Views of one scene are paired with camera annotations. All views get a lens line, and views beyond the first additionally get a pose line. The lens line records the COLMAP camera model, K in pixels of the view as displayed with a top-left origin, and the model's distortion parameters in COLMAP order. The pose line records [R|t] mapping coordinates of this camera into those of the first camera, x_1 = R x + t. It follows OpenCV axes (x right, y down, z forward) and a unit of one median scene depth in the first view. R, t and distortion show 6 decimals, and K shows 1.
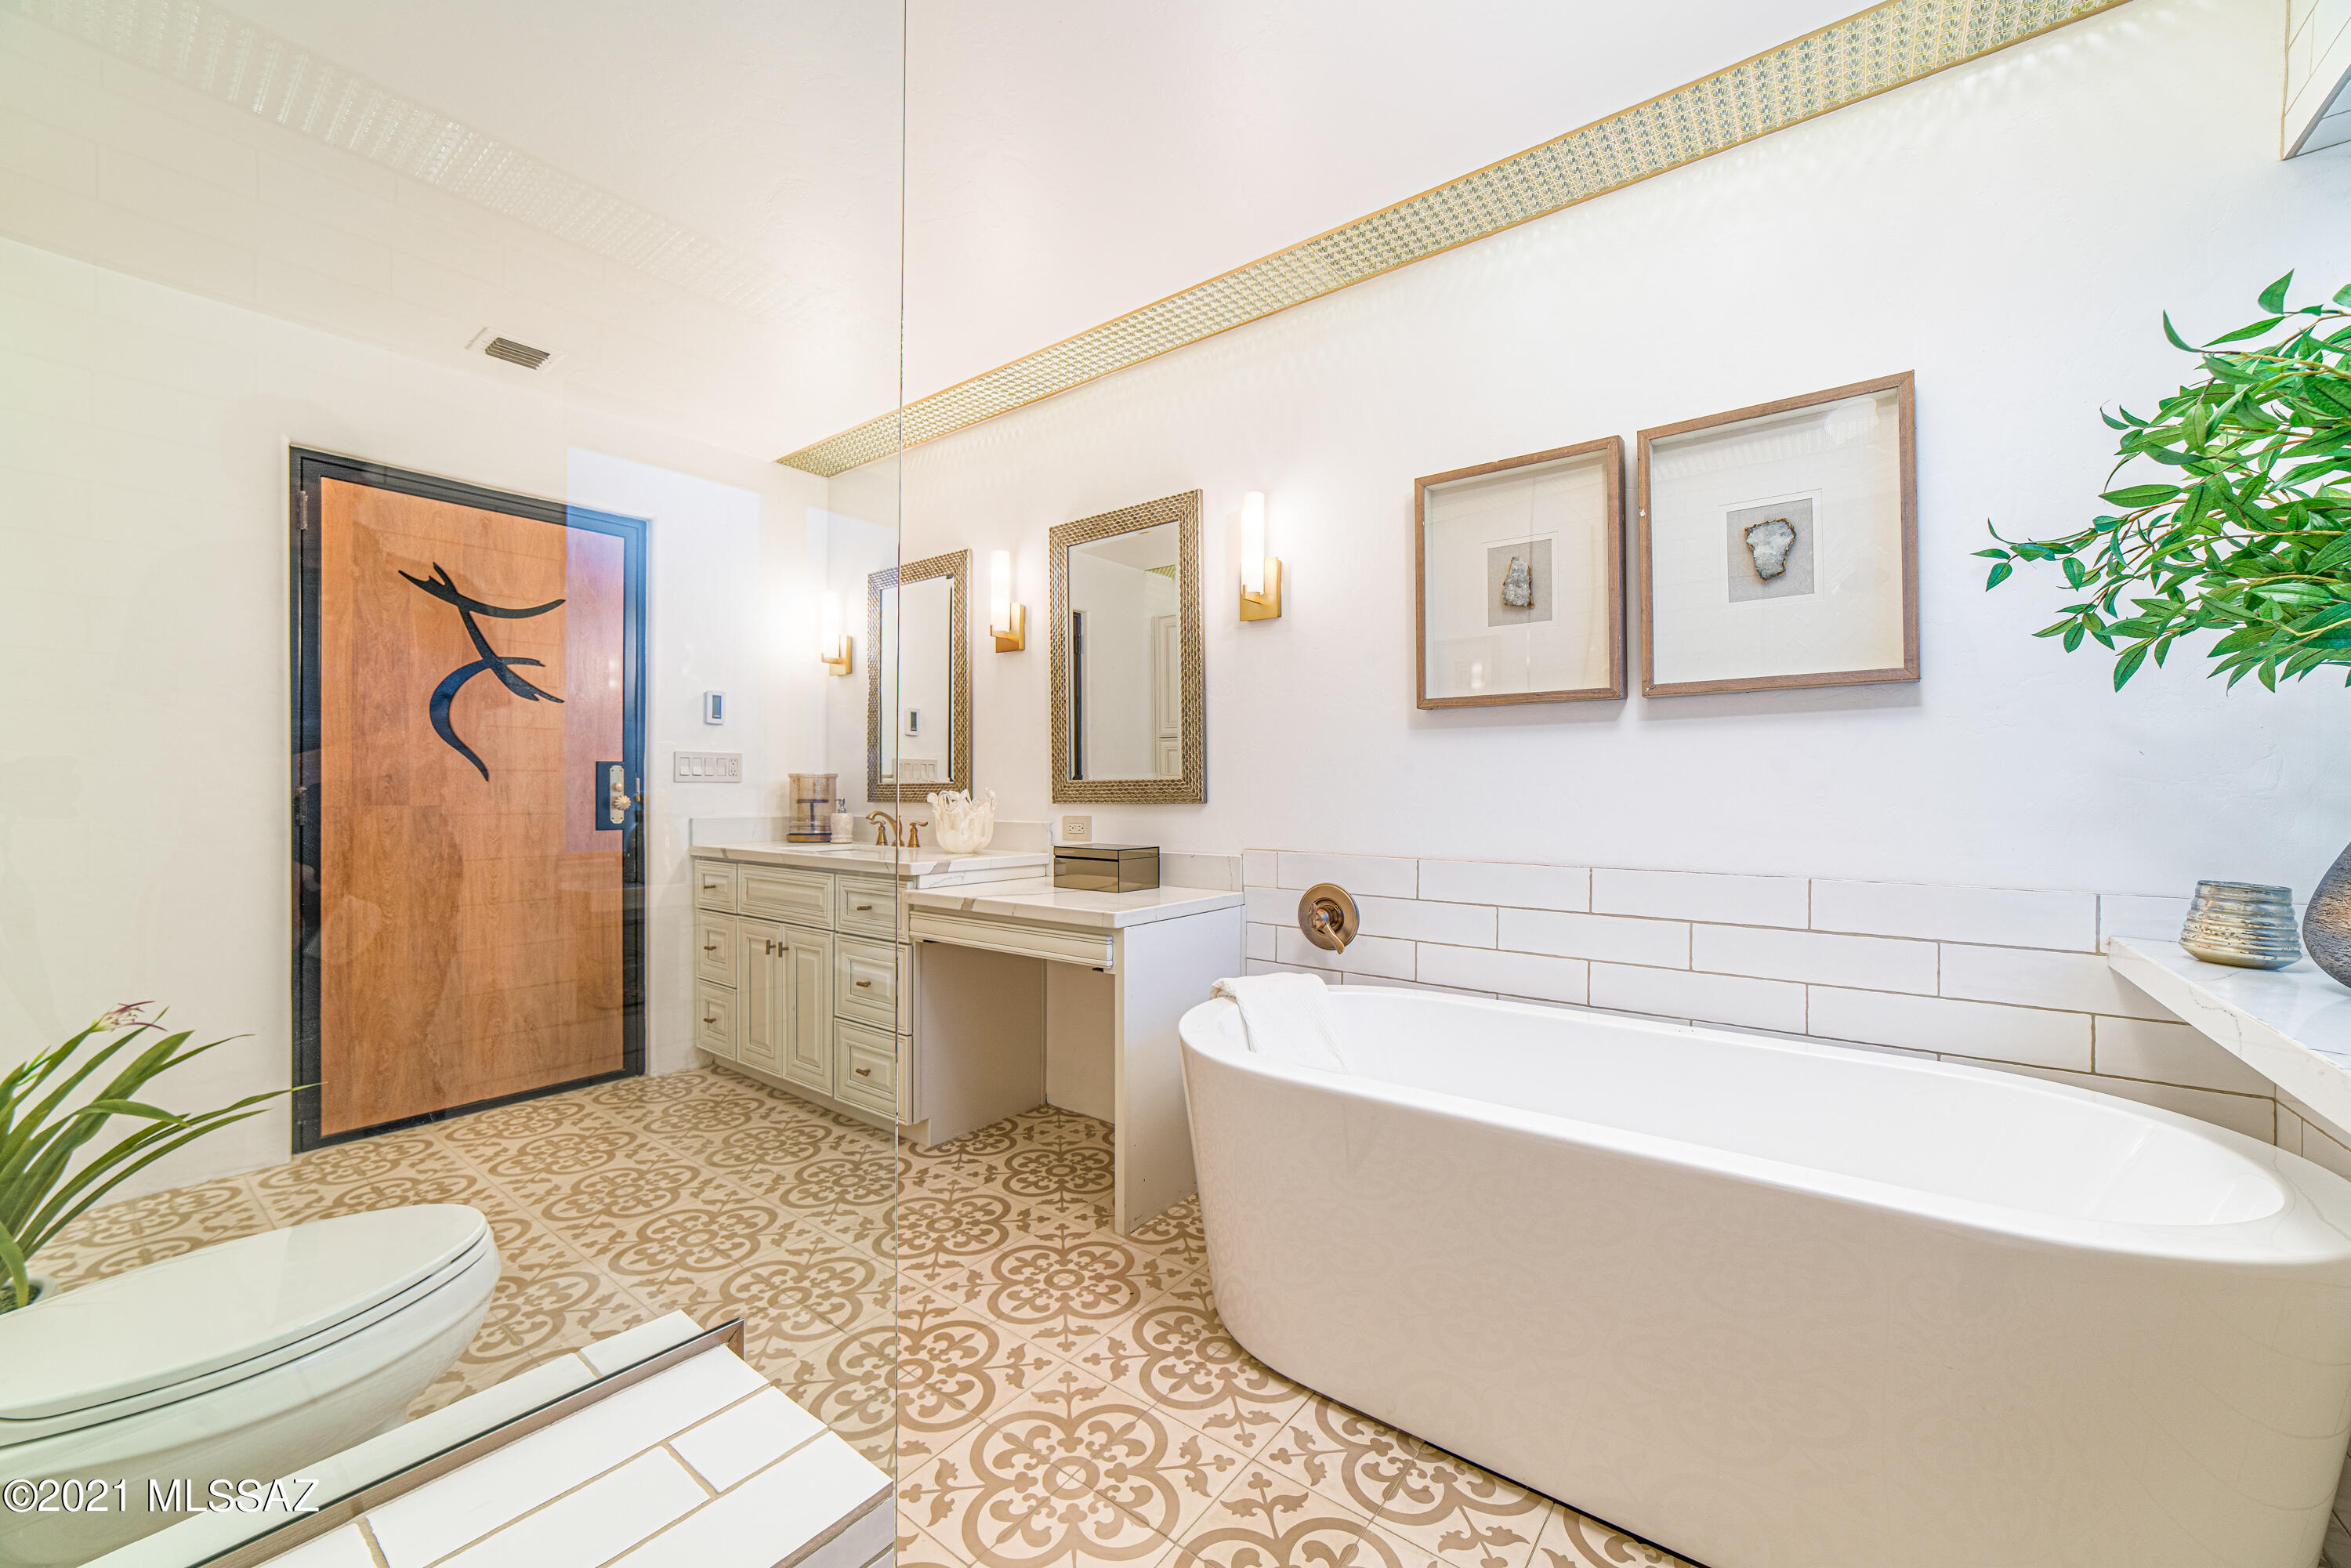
lens RADIAL K [[922.7, 0, 1175.5], [0, 922.7, 784.0], [0, 0, 1]] dist [-0.001463, -0.000085]
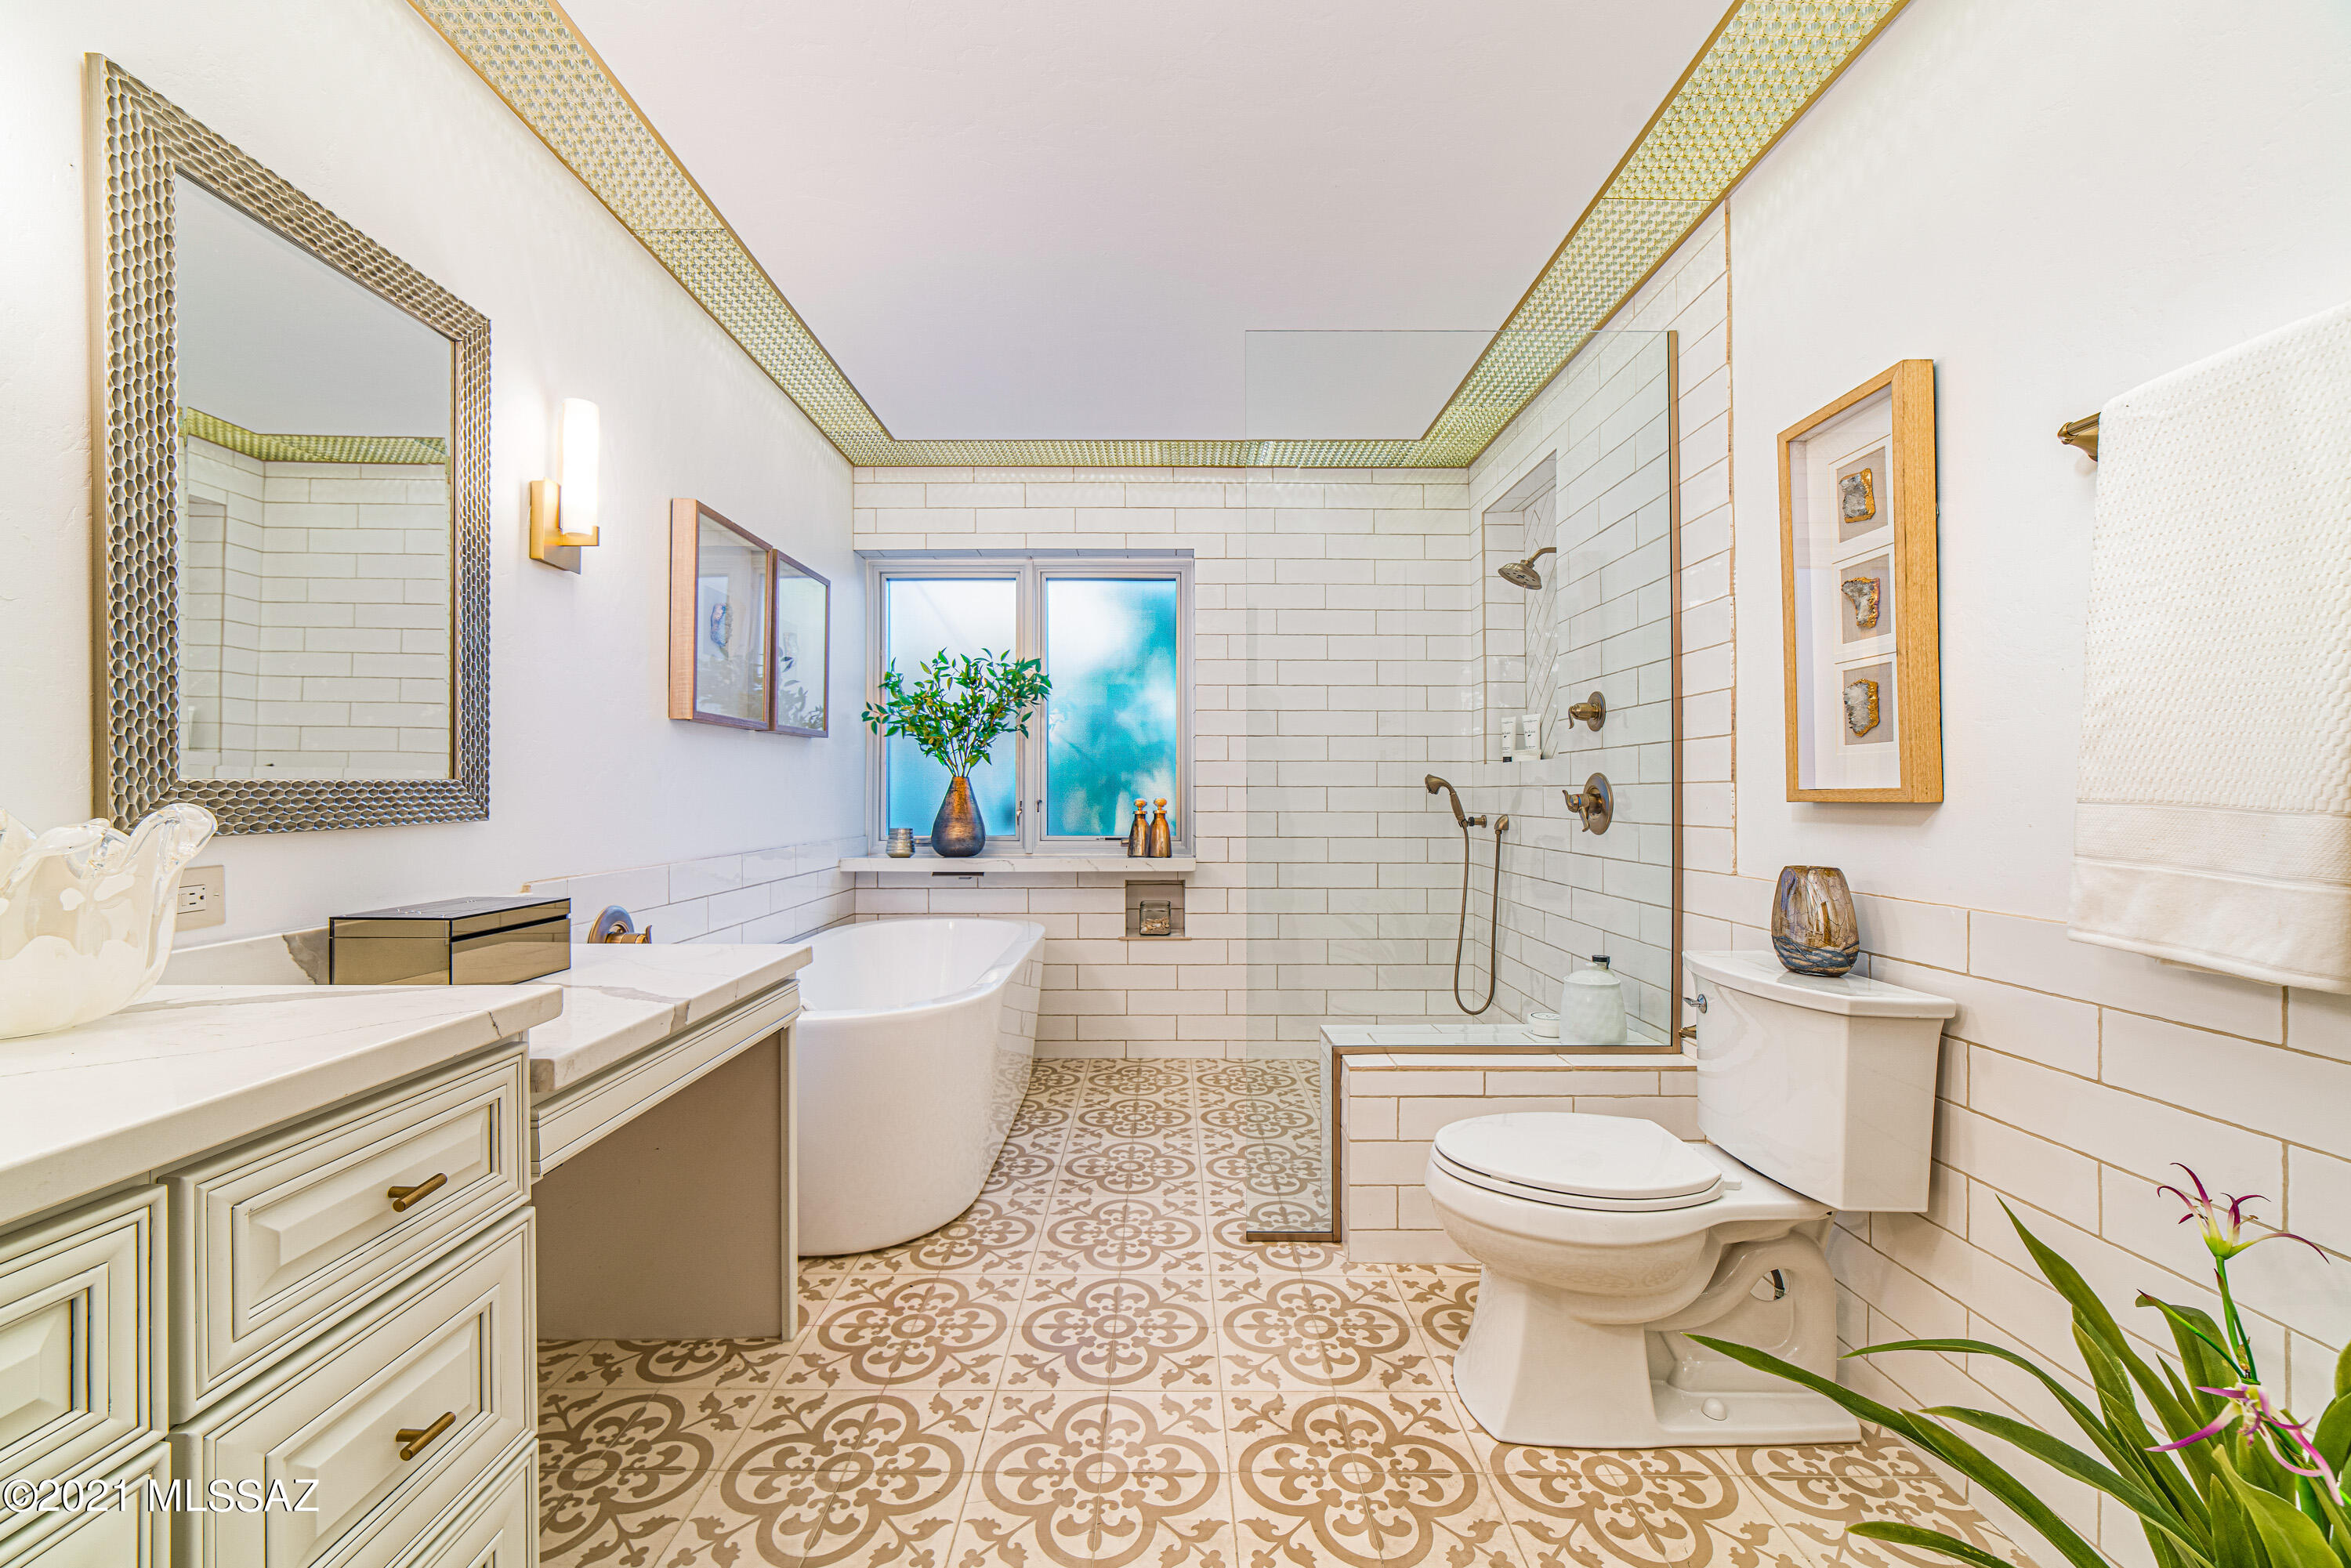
lens RADIAL K [[922.7, 0, 1175.5], [0, 922.7, 784.0], [0, 0, 1]] dist [-0.001463, -0.000085]
pose [[-0.612985, 0.009852, 0.790033, -0.929762], [-0.000431, 0.999918, -0.012804, 0.006071], [-0.790094, -0.008189, -0.612931, 1.248372]]
